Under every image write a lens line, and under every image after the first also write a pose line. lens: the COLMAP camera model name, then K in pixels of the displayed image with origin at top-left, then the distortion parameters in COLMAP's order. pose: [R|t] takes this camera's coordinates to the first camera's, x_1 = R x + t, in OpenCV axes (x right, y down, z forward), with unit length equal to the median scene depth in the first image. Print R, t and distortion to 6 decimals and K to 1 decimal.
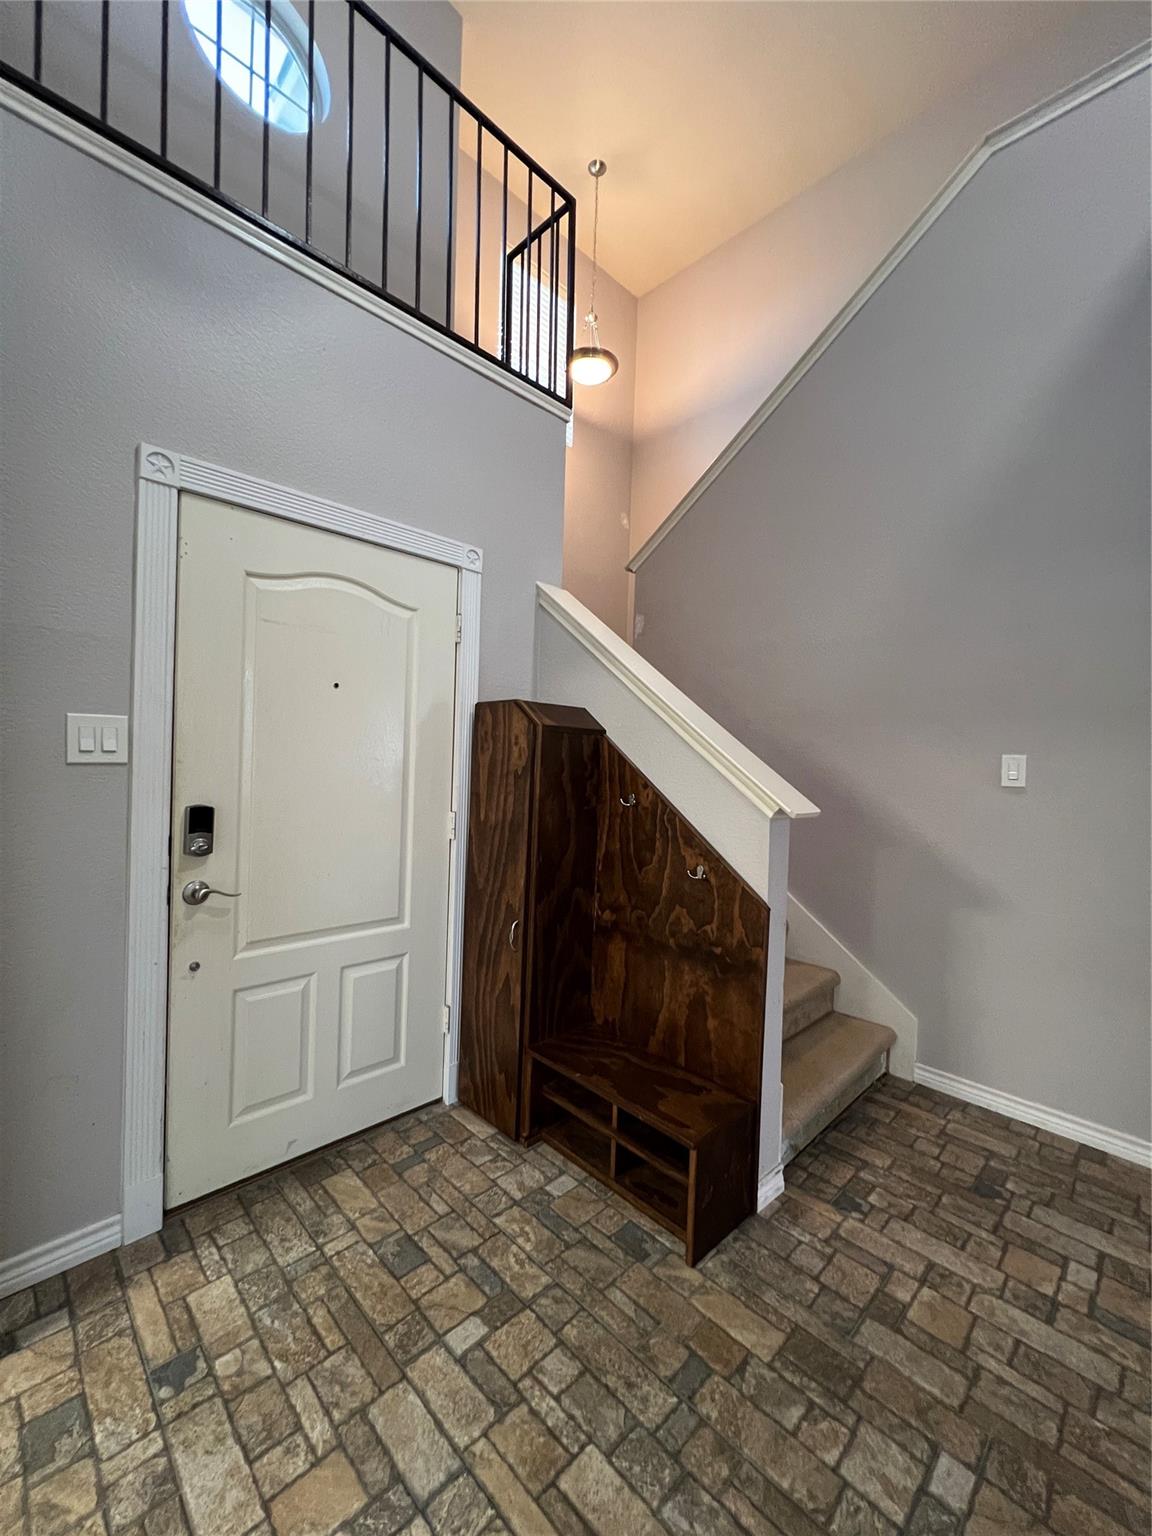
lens RADIAL K [[610.6, 0, 576.6], [0, 610.6, 759.4], [0, 0, 1]] dist [-0.003133, 0.000011]
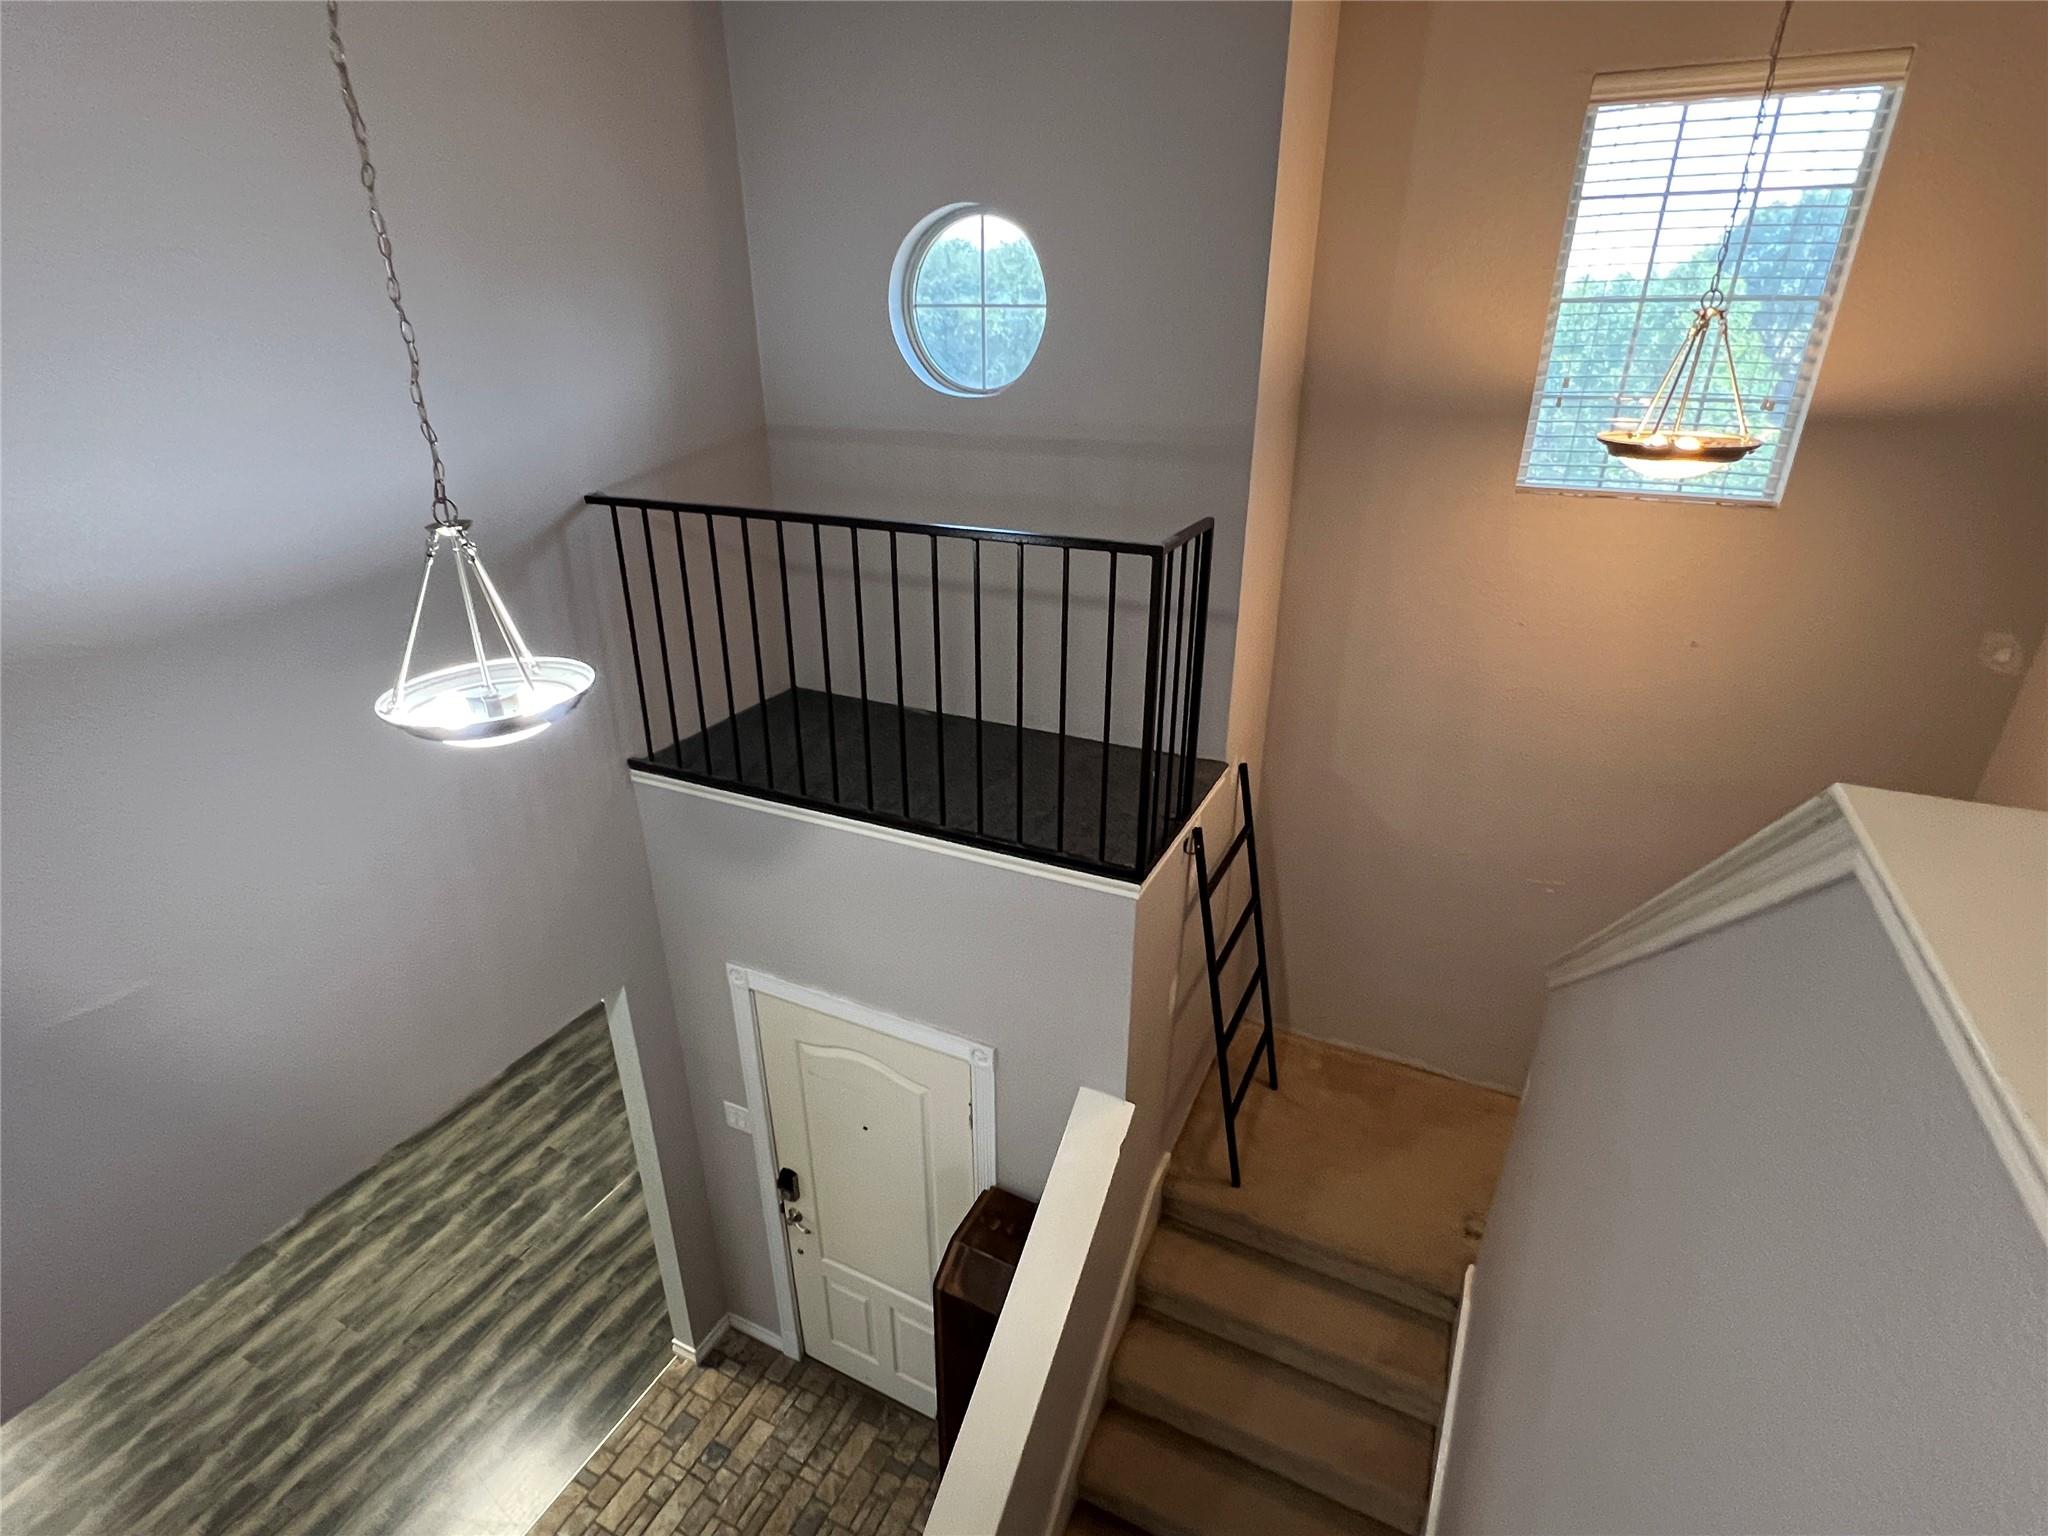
lens RADIAL K [[1031.0, 0, 1009.8], [0, 1031.0, 768.4], [0, 0, 1]] dist [0.005806, 0.000281]
pose [[0.325846, 0.368875, -0.870492, 1.268756], [0.007427, 0.919716, 0.392514, -1.695550], [0.945394, -0.134364, 0.296947, 0.892099]]
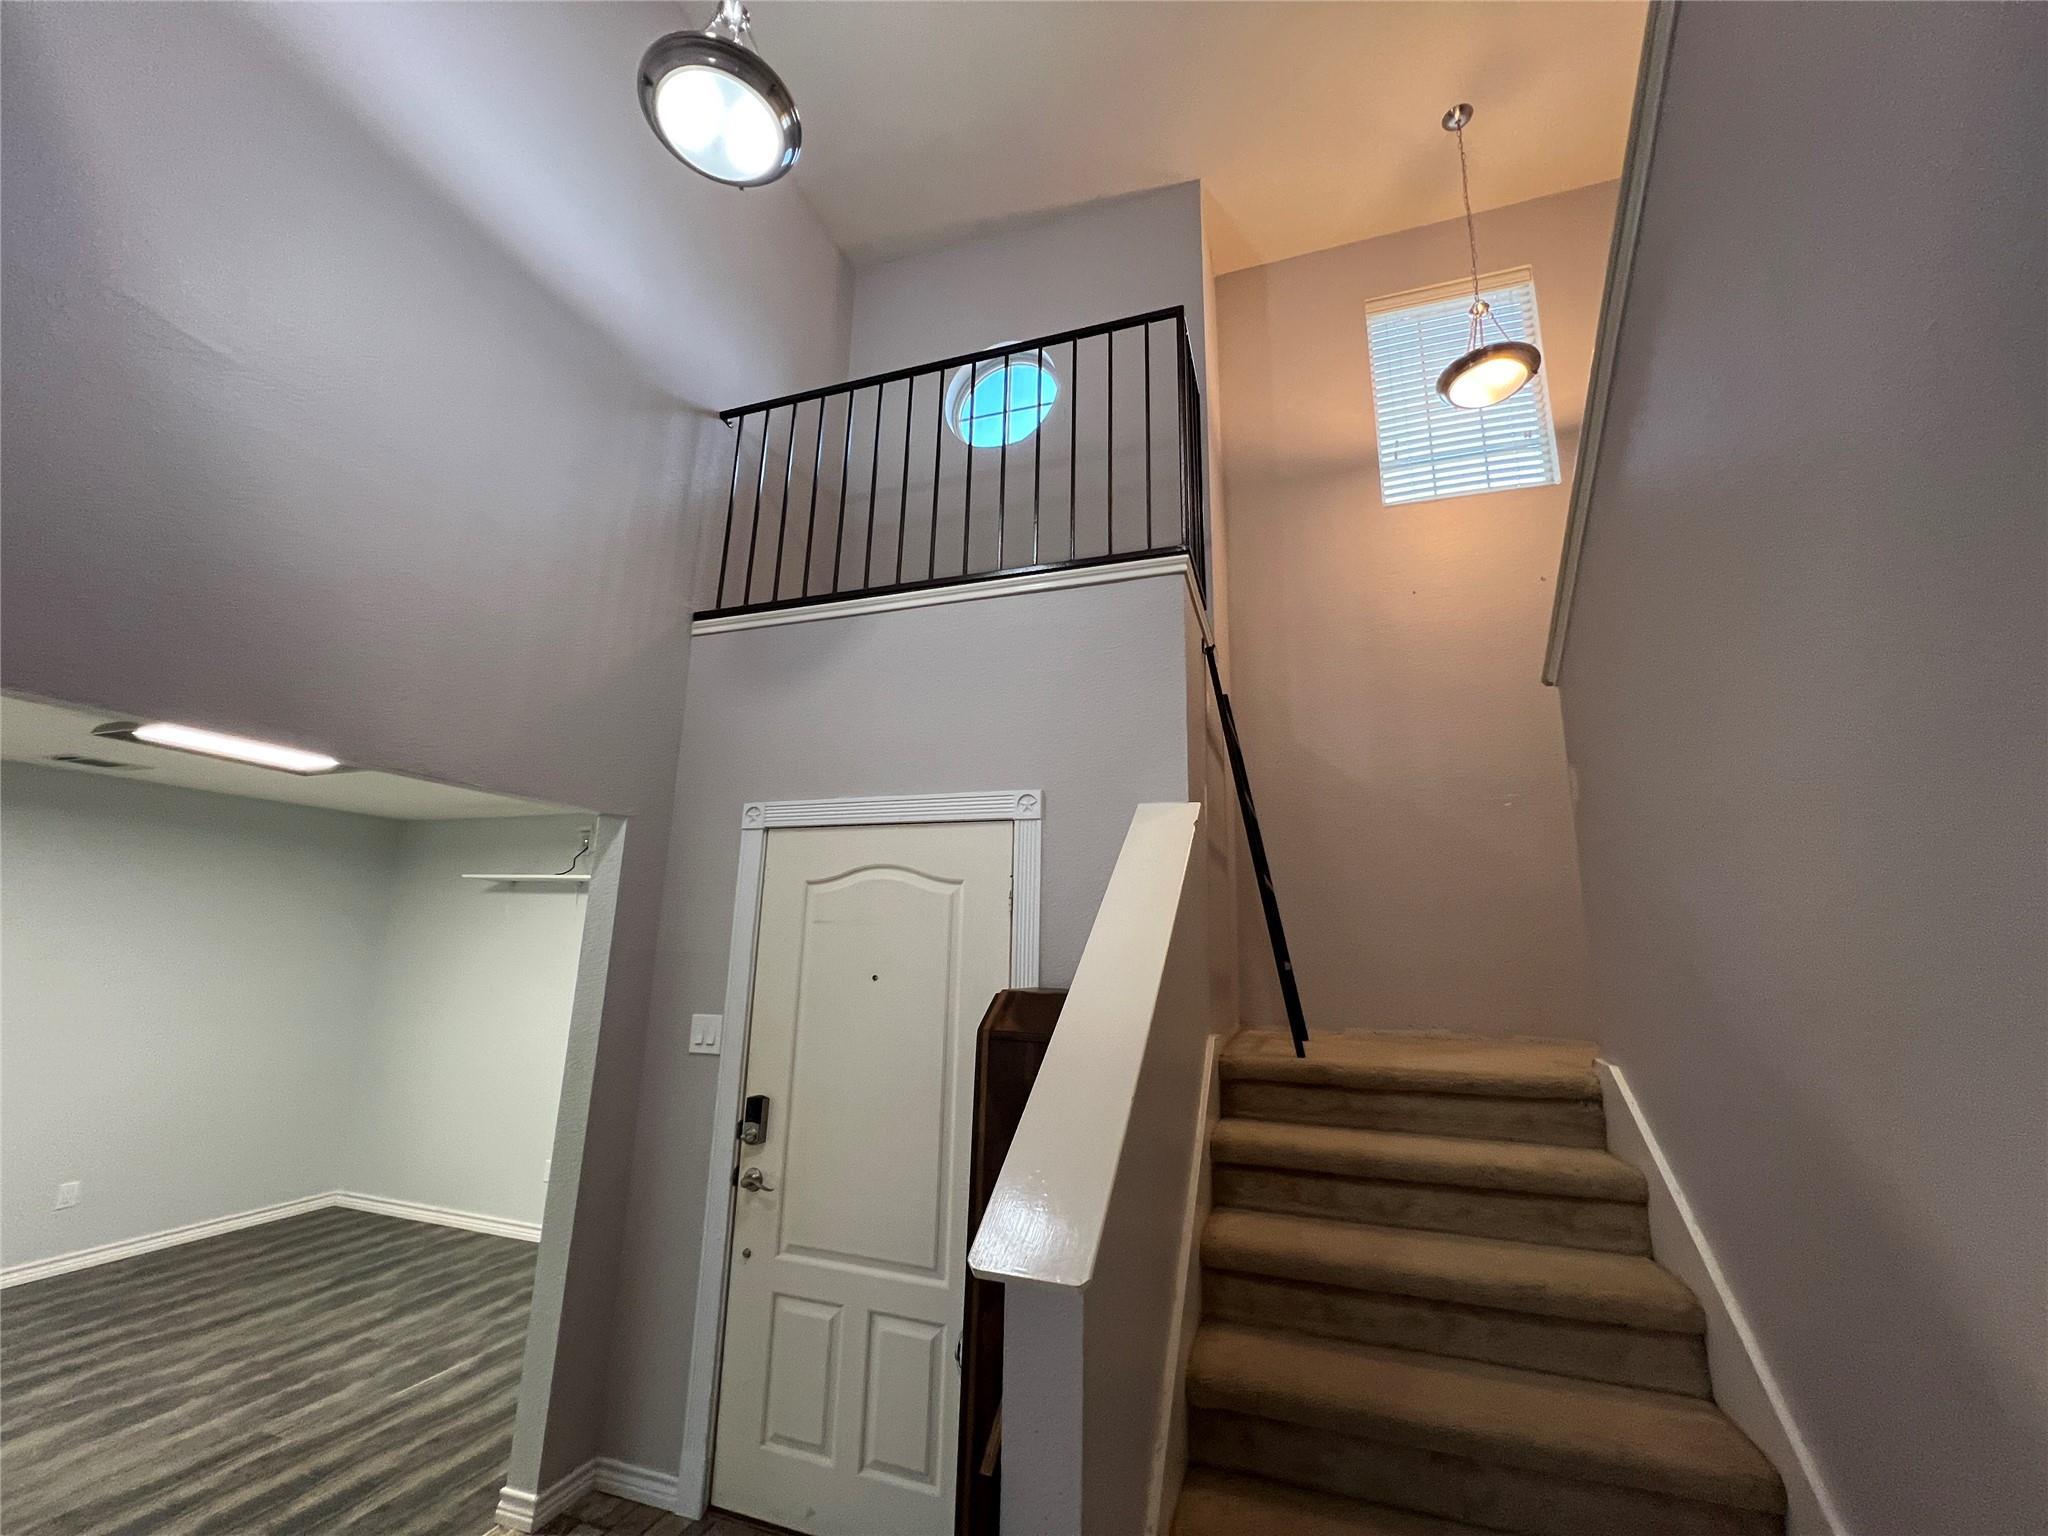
lens RADIAL K [[833.2, 0, 1013.8], [0, 833.2, 780.4], [0, 0, 1]] dist [0.000892, 0.000767]
pose [[0.440539, -0.220723, -0.870176, 1.057958], [-0.018778, 0.966826, -0.254745, -0.105213], [0.897537, 0.128565, 0.421780, 0.689916]]
